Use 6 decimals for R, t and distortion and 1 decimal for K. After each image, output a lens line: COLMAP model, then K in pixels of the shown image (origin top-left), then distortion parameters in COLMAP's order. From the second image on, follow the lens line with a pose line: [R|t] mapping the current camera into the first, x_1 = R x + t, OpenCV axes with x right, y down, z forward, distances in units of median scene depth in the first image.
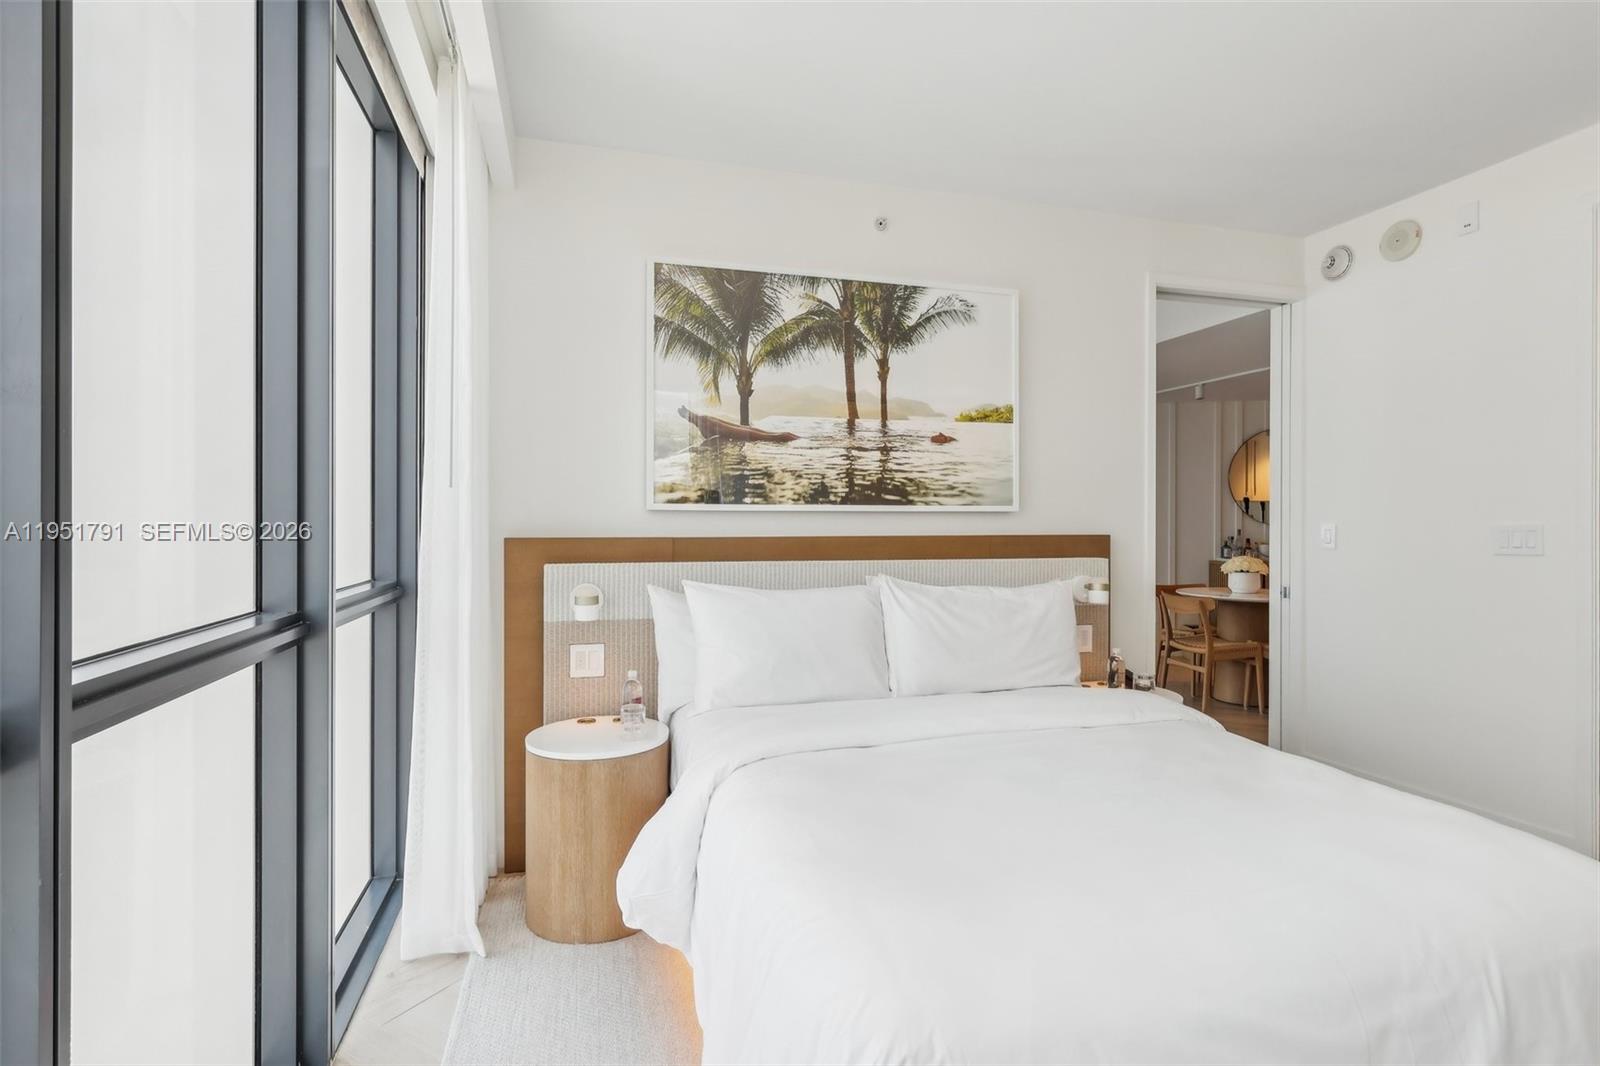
lens RADIAL K [[759.1, 0, 798.6], [0, 759.1, 528.5], [0, 0, 1]] dist [-0.002745, 0.000534]
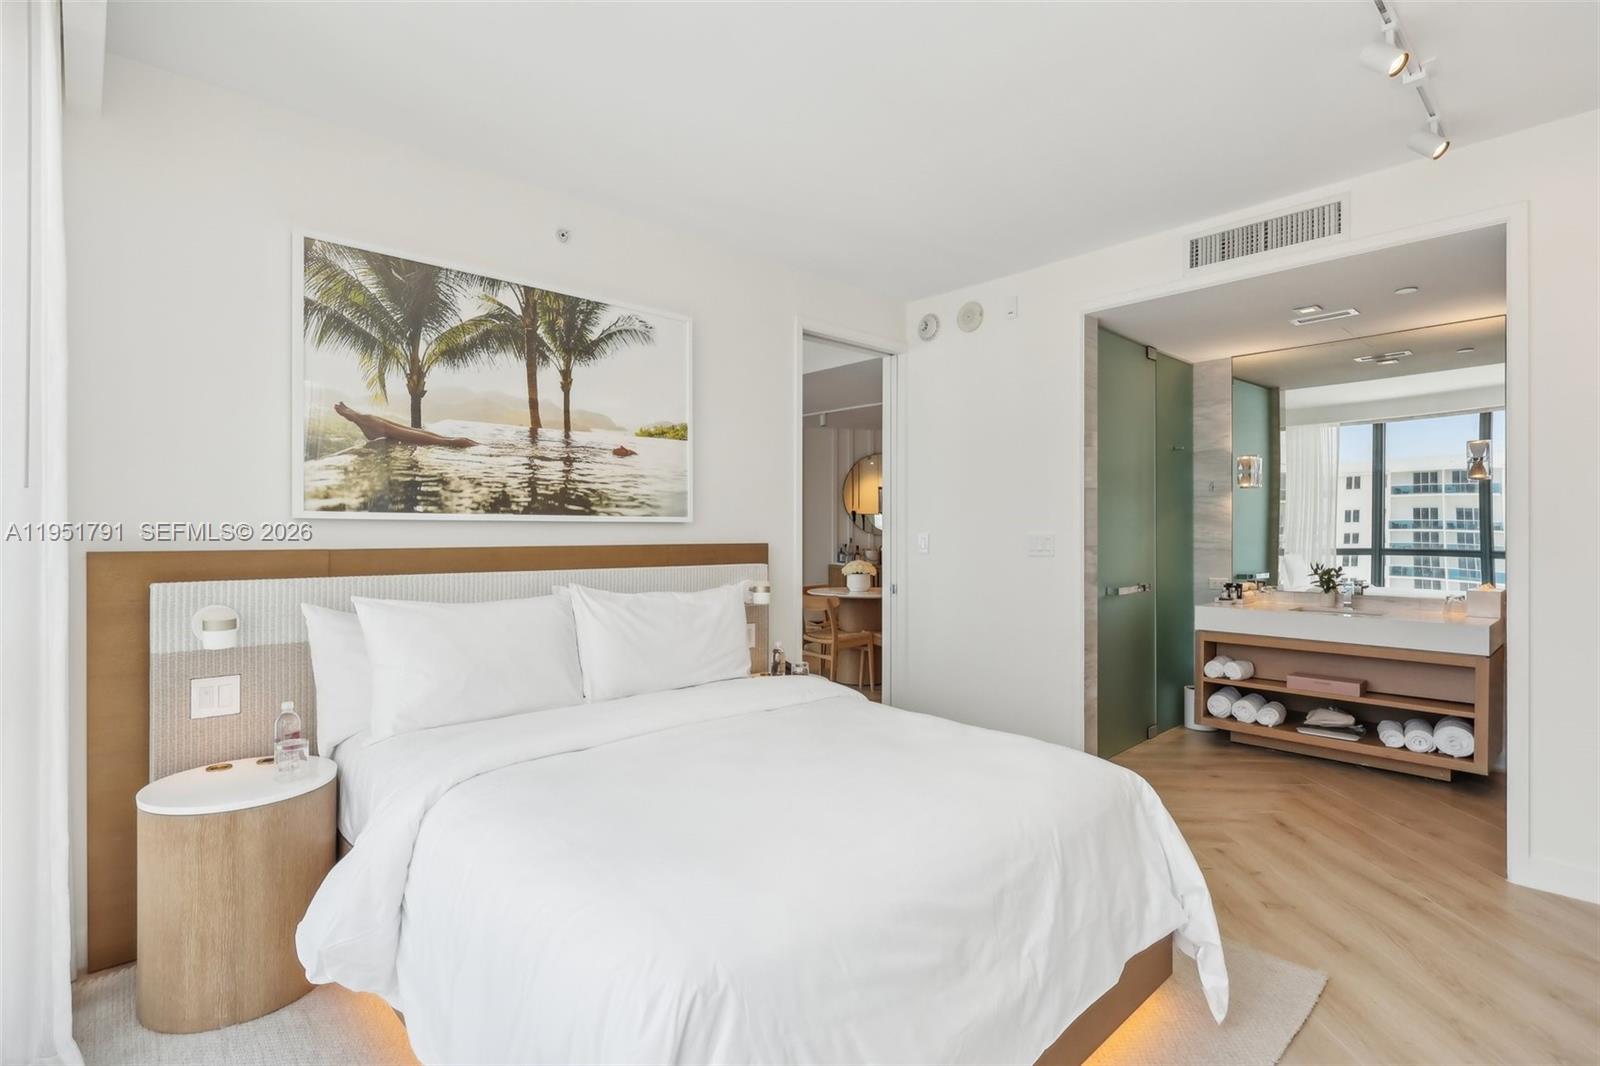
lens RADIAL K [[757.8, 0, 790.5], [0, 757.8, 535.9], [0, 0, 1]] dist [-0.003647, -0.000418]
pose [[0.894675, -0.002000, 0.446712, -0.072544], [0.003006, 0.999994, -0.001543, -0.000887], [-0.446707, 0.002723, 0.894676, -0.032174]]
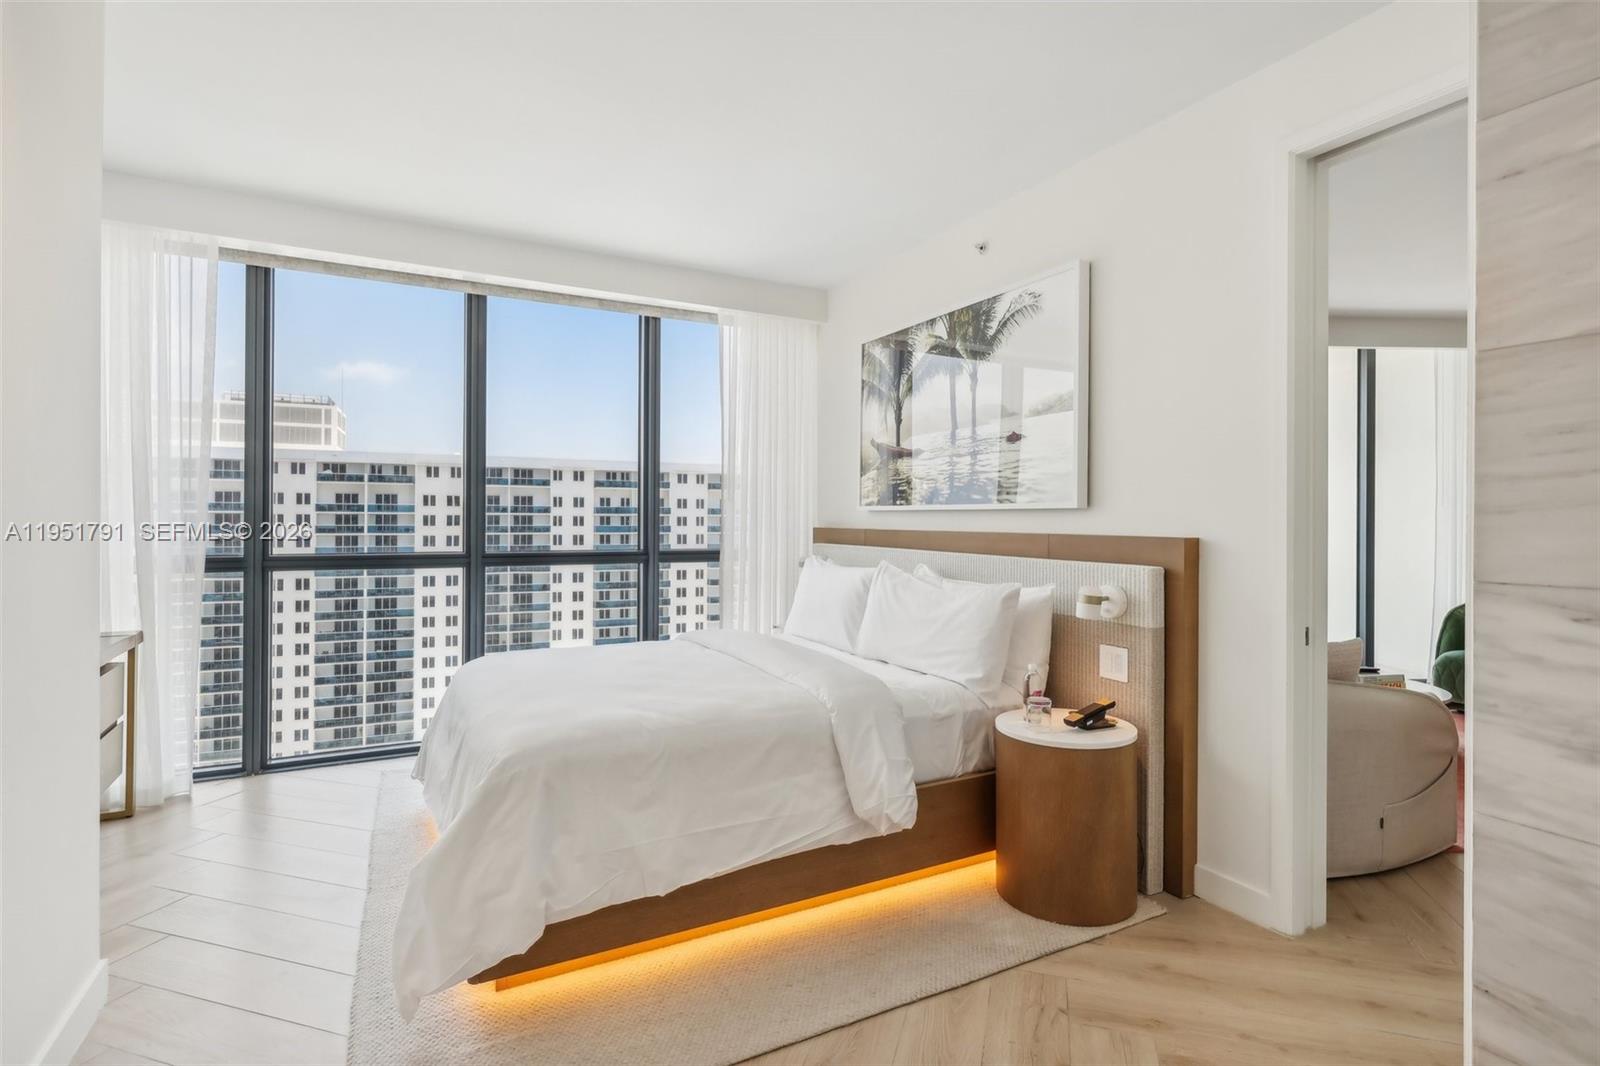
lens RADIAL K [[772.4, 0, 795.9], [0, 772.4, 519.2], [0, 0, 1]] dist [-0.000980, 0.000295]
pose [[0.216883, 0.002707, -0.976194, 1.173273], [-0.011035, 0.999939, 0.000322, -0.006108], [0.976135, 0.010703, 0.216900, 0.510970]]
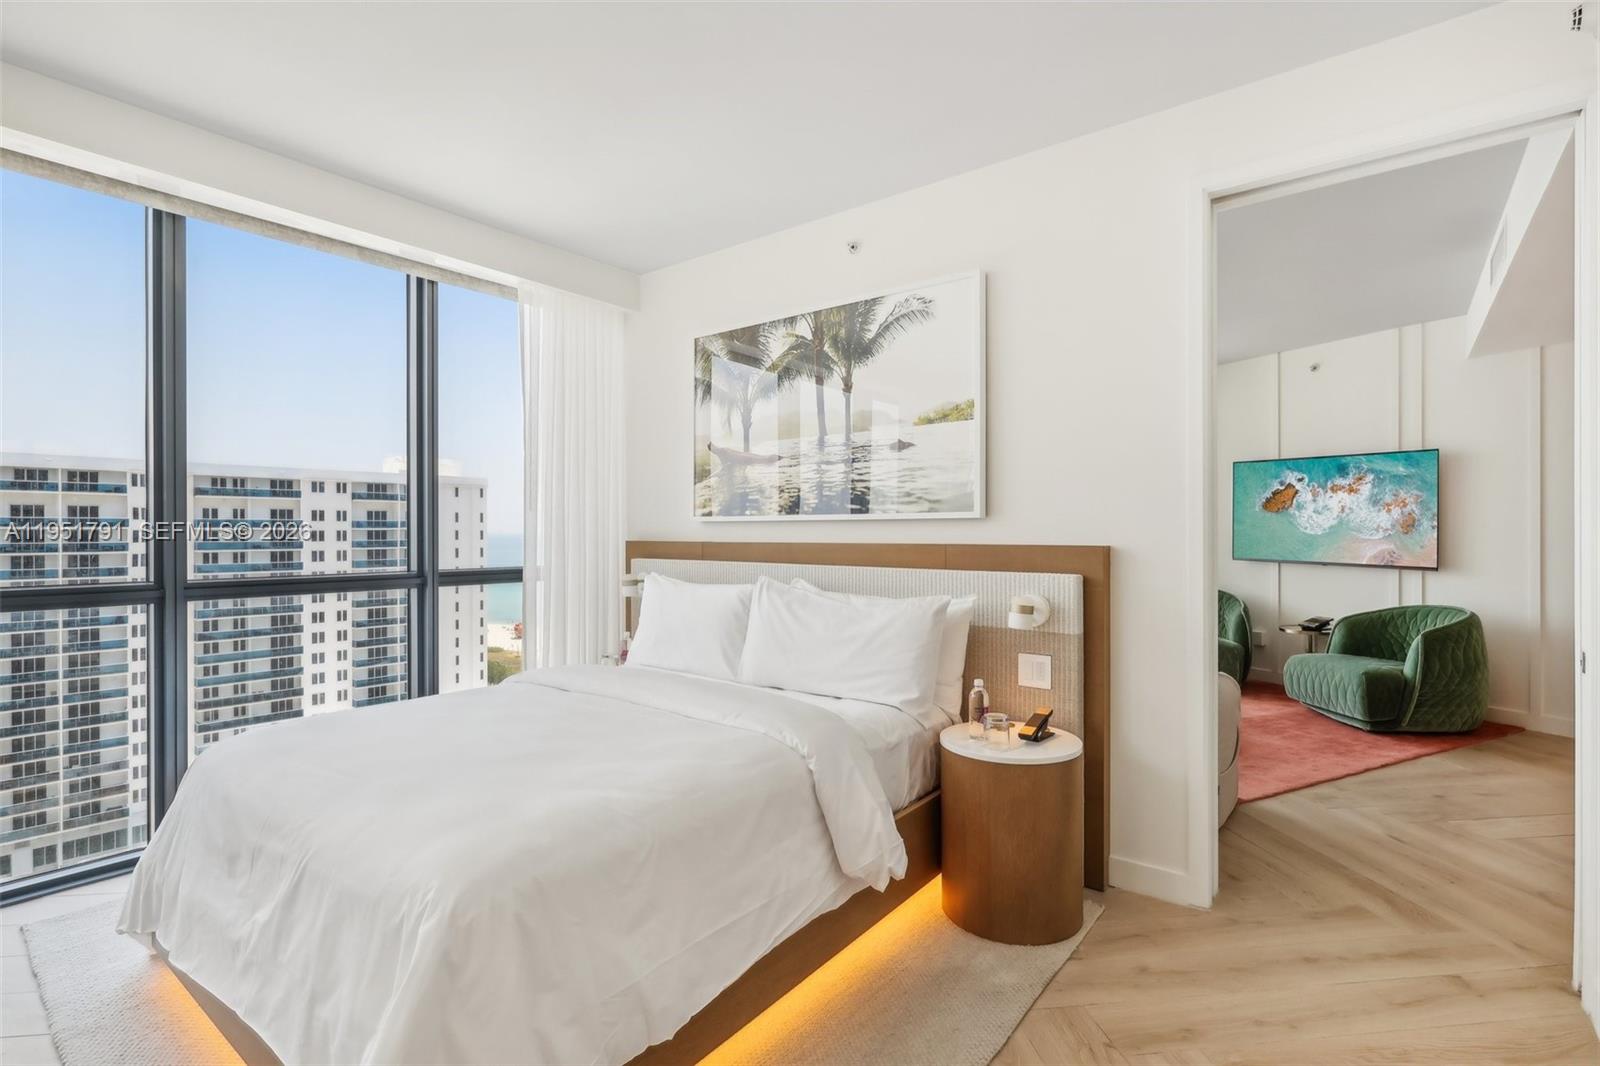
lens RADIAL K [[752.7, 0, 789.1], [0, 752.7, 535.7], [0, 0, 1]] dist [-0.002529, 0.000521]
pose [[0.595950, 0.004621, -0.803008, 0.920010], [-0.003267, 0.999989, 0.003330, -0.003683], [0.803015, 0.000639, 0.595959, 0.313384]]
